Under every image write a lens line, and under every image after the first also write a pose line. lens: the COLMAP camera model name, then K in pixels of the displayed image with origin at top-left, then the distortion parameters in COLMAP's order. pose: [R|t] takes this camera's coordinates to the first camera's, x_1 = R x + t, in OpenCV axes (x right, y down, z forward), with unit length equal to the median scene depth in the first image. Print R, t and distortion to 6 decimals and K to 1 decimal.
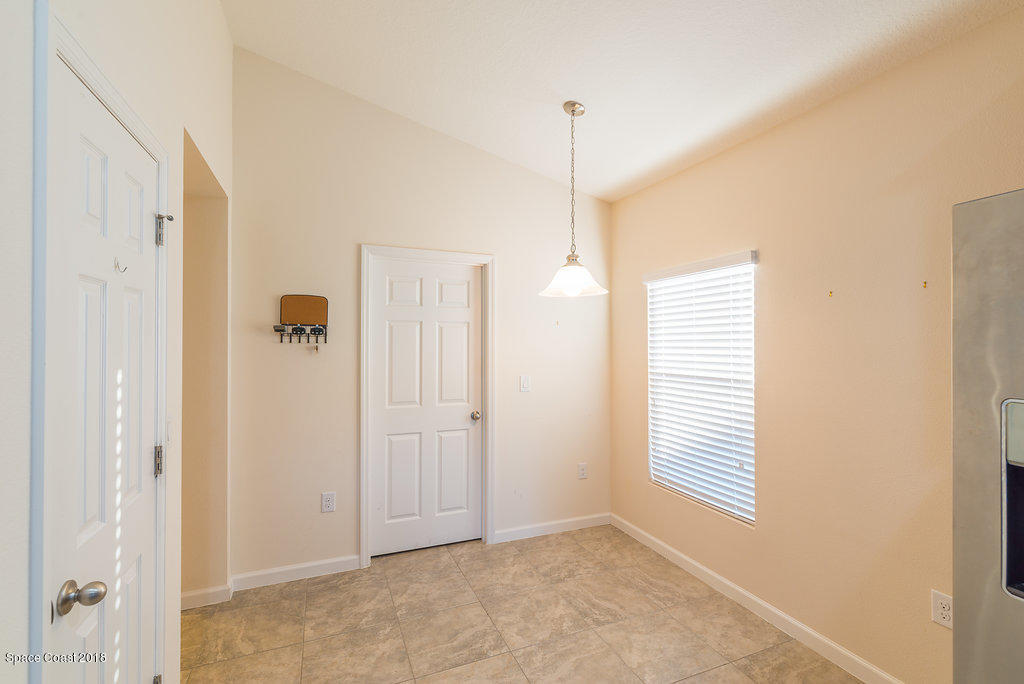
lens RADIAL K [[456.2, 0, 512.3], [0, 456.2, 342.5], [0, 0, 1]] dist [0.020853, 0.000143]
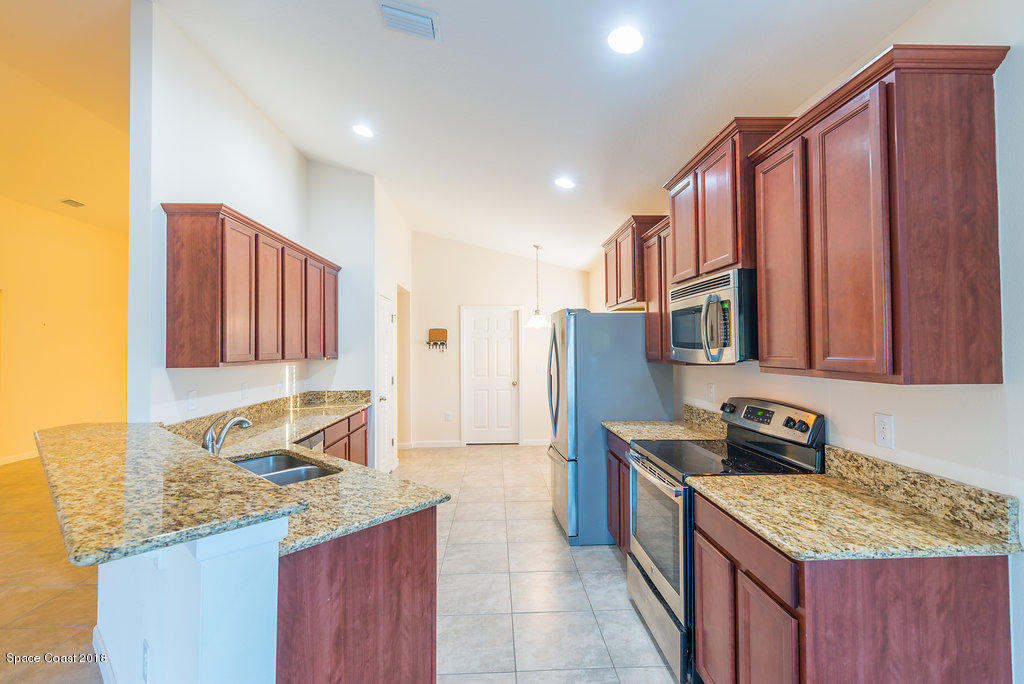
lens RADIAL K [[456.2, 0, 510.9], [0, 456.2, 340.7], [0, 0, 1]] dist [0.020853, 0.000143]
pose [[0.935534, -0.010147, -0.353090, 0.731204], [0.005878, 0.999896, -0.013161, -0.006200], [0.353186, 0.010237, 0.935497, -1.077365]]
